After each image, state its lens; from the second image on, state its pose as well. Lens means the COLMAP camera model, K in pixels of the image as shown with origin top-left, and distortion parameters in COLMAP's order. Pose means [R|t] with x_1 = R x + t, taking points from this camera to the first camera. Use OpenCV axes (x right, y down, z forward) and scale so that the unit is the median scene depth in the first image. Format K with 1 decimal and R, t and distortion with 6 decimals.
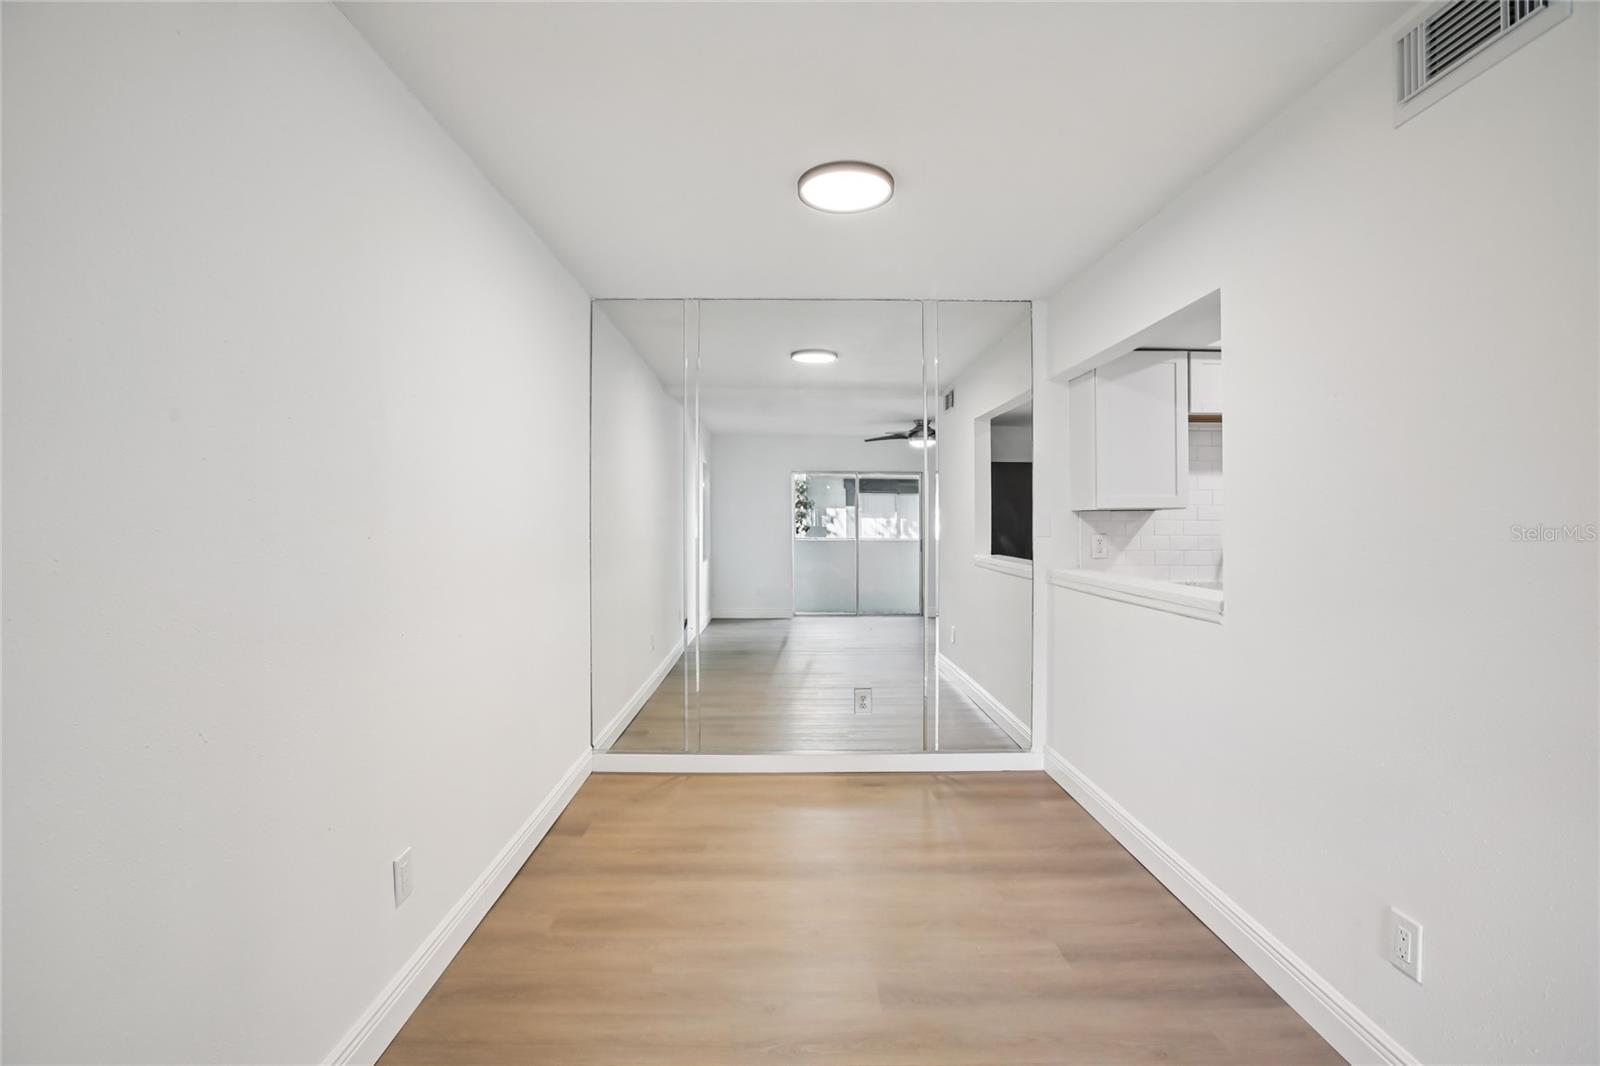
lens RADIAL K [[730.7, 0, 797.1], [0, 730.7, 526.8], [0, 0, 1]] dist [-0.051299, 0.017290]
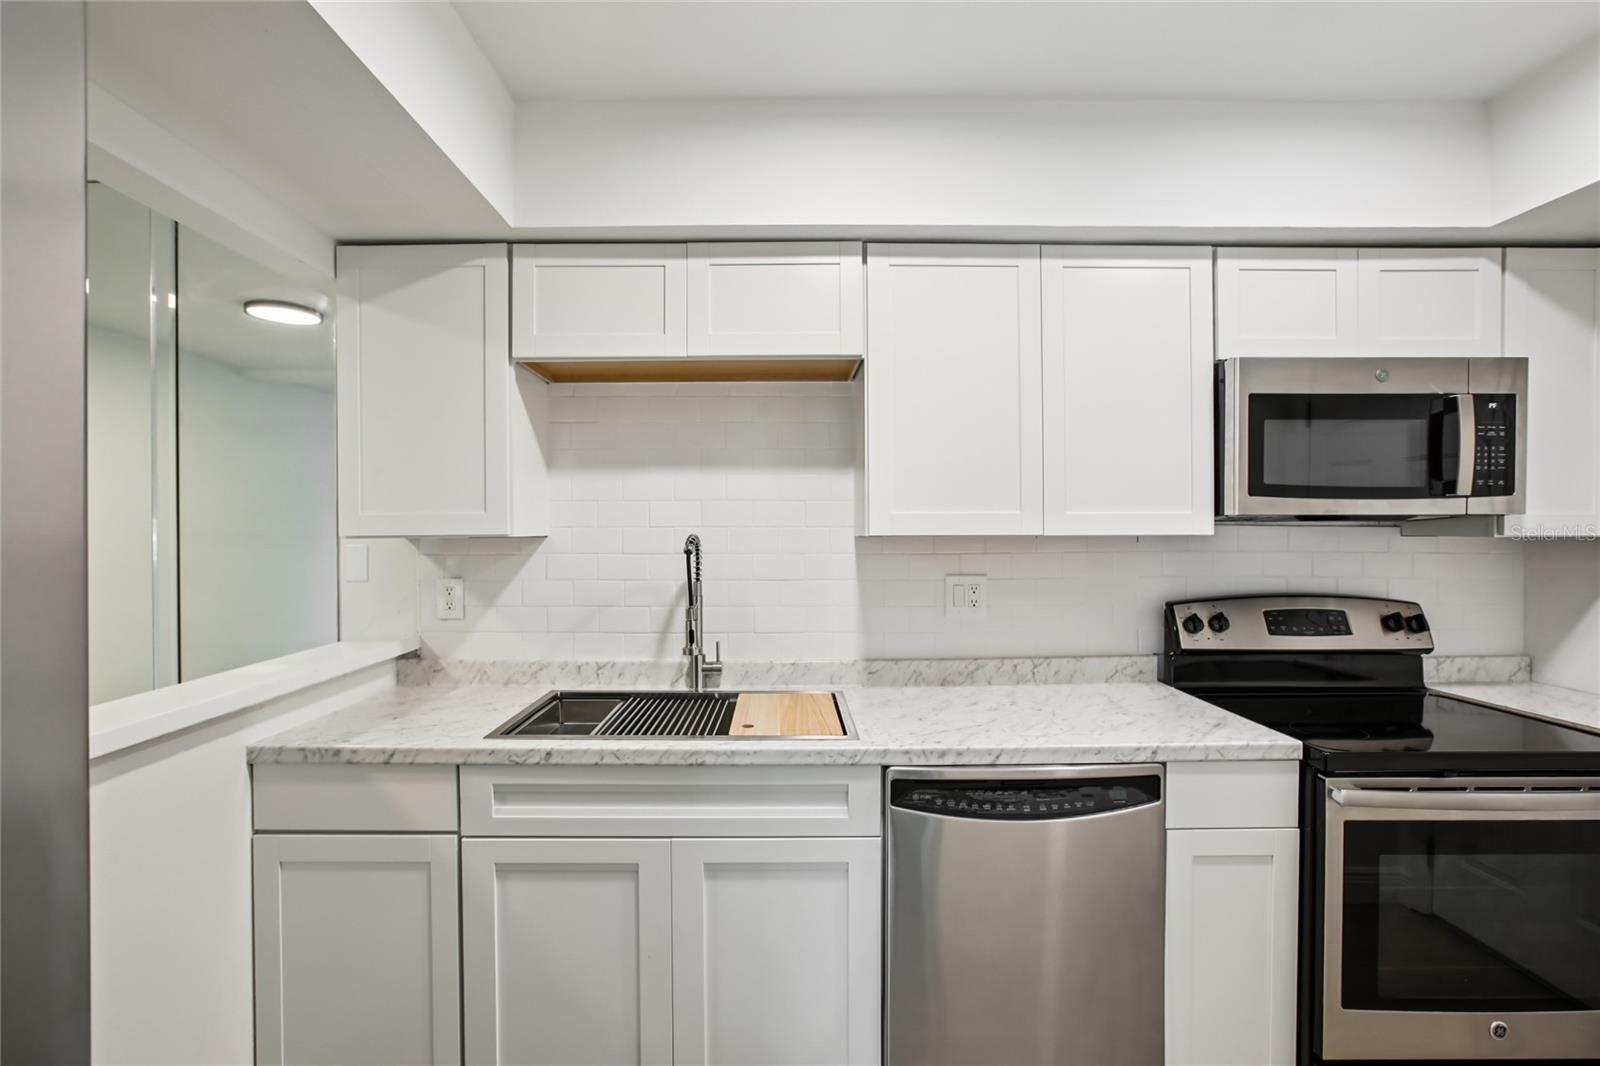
lens RADIAL K [[727.8, 0, 779.2], [0, 727.8, 523.5], [0, 0, 1]] dist [-0.040639, 0.017119]
pose [[0.999729, -0.001241, -0.023252, 0.619563], [0.000864, 0.999868, -0.016243, -0.020604], [0.023269, 0.016218, 0.999598, 0.381698]]
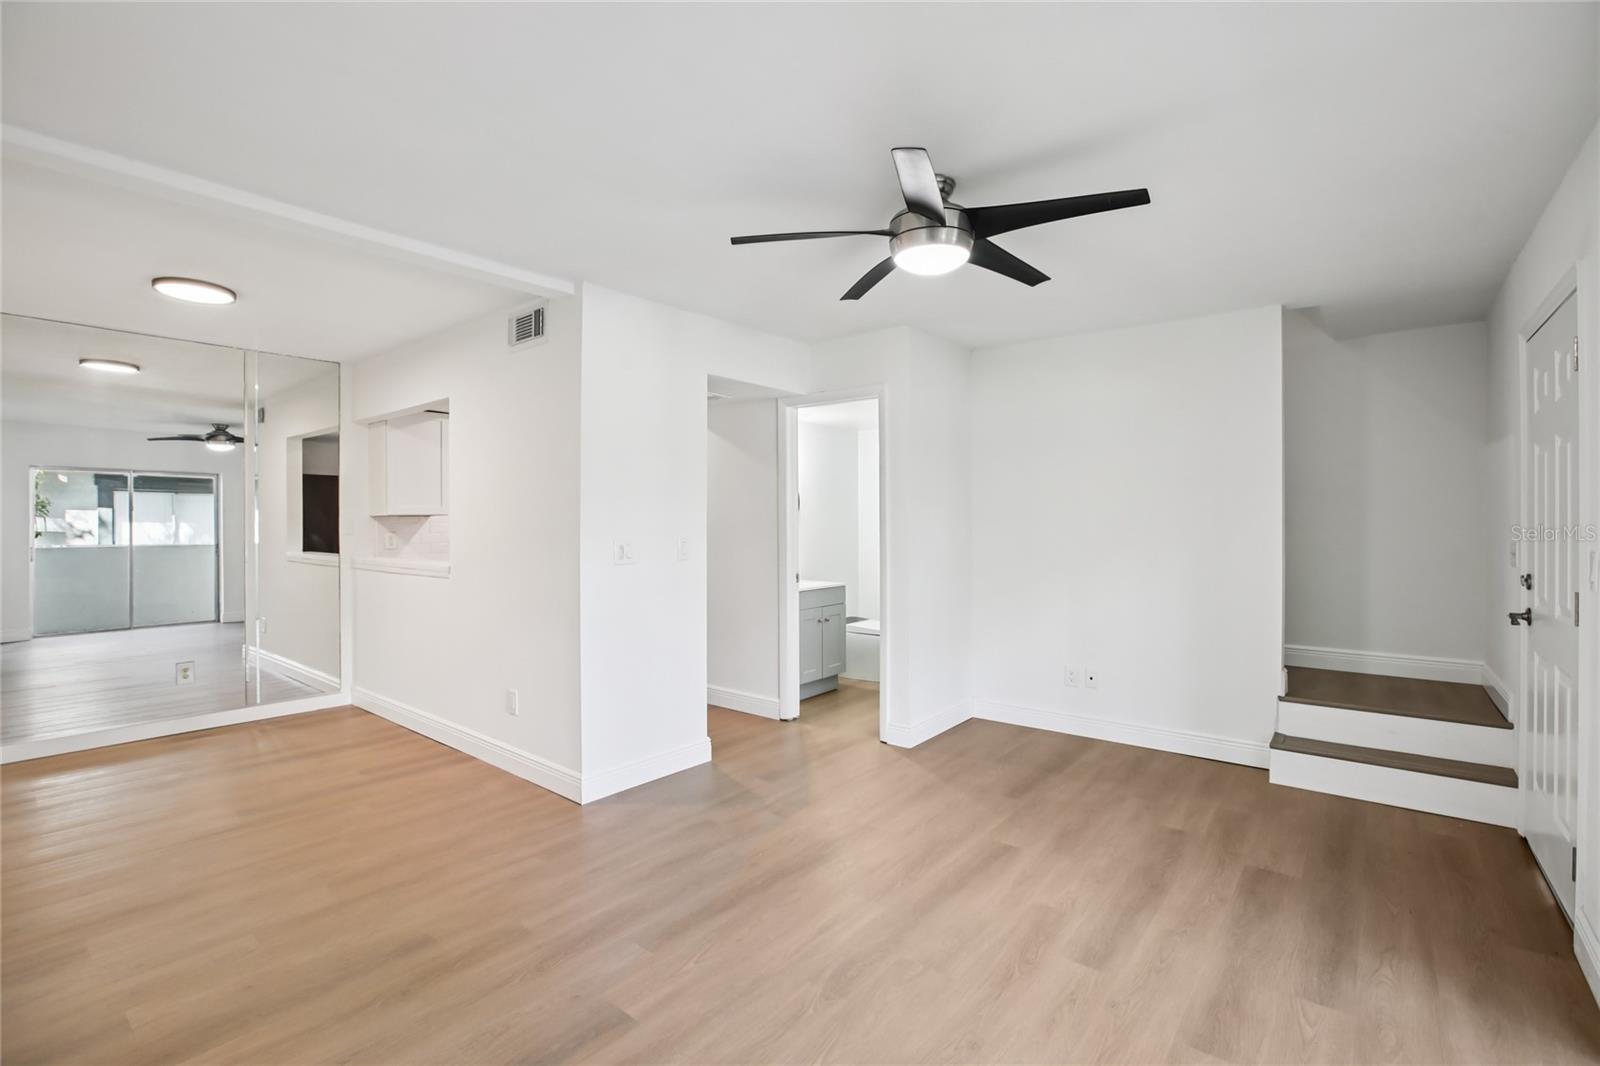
lens RADIAL K [[730.7, 0, 797.1], [0, 730.7, 526.8], [0, 0, 1]] dist [-0.051299, 0.017290]
pose [[0.642708, -0.002182, 0.766109, -0.141045], [0.006761, 0.999973, -0.002824, 0.007225], [-0.766082, 0.006995, 0.642705, -0.476811]]
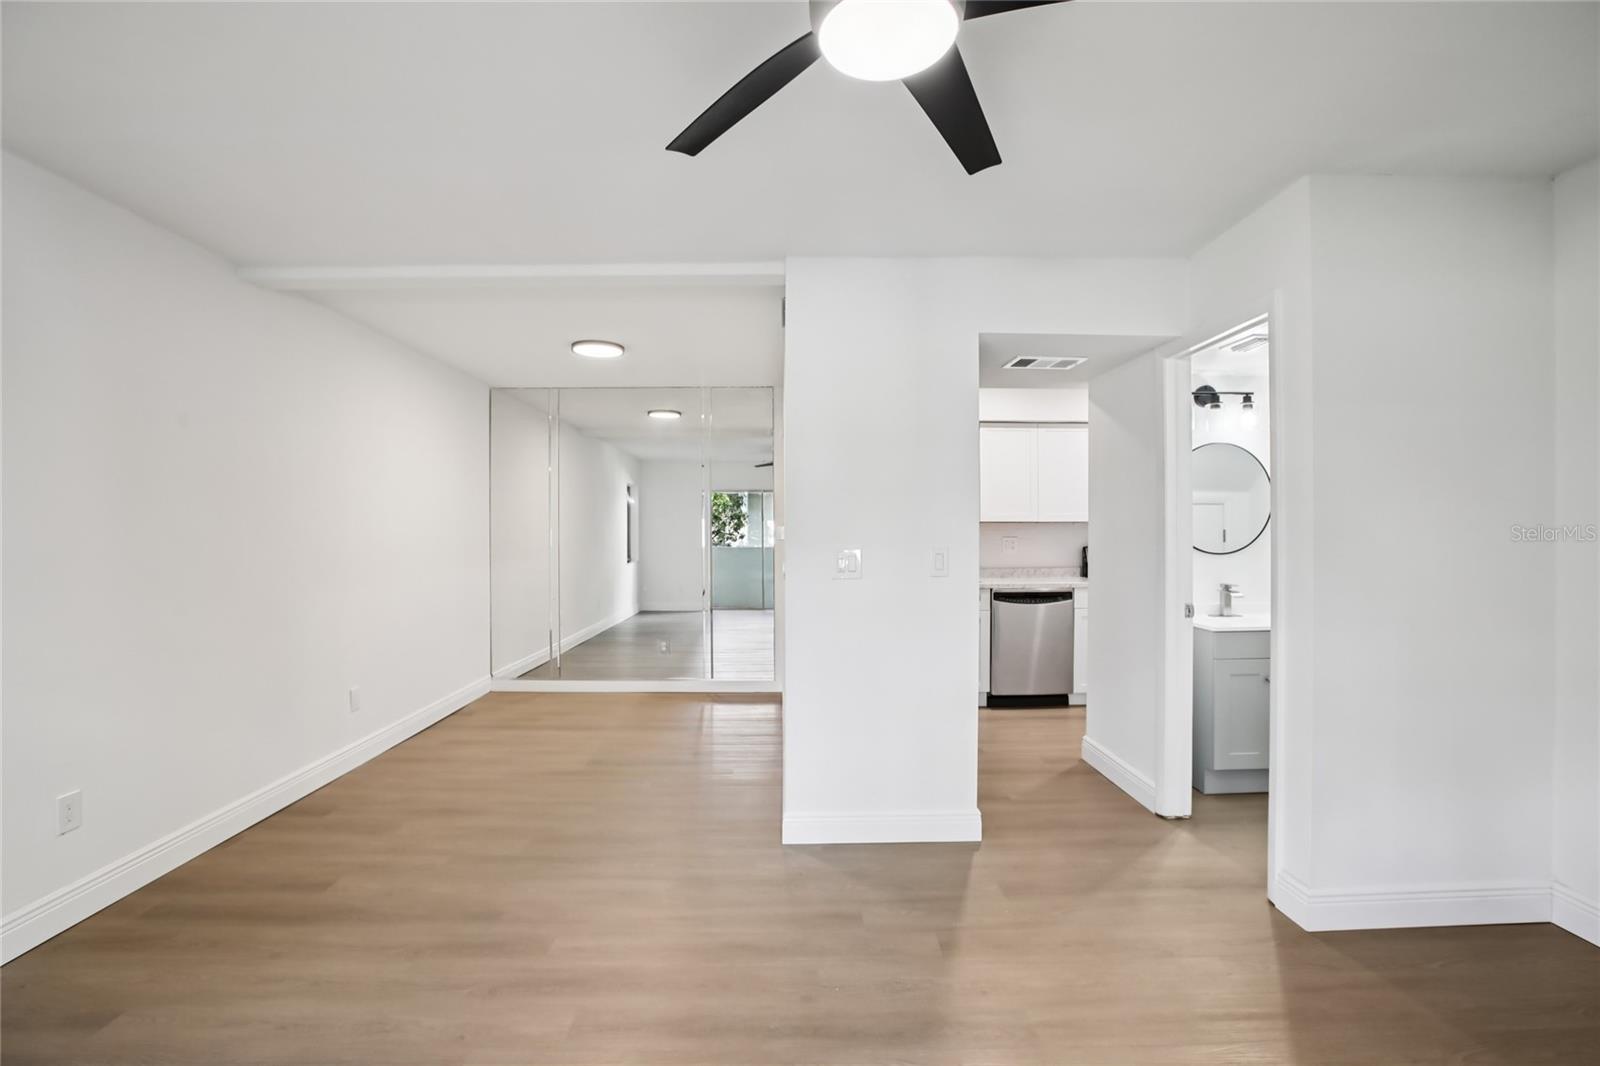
lens RADIAL K [[730.7, 0, 797.1], [0, 730.7, 526.8], [0, 0, 1]] dist [-0.051299, 0.017290]
pose [[0.999999, 0.001440, 0.000096, 0.330411], [-0.001439, 0.999892, -0.014597, 0.008816], [-0.000117, 0.014597, 0.999893, -0.498510]]
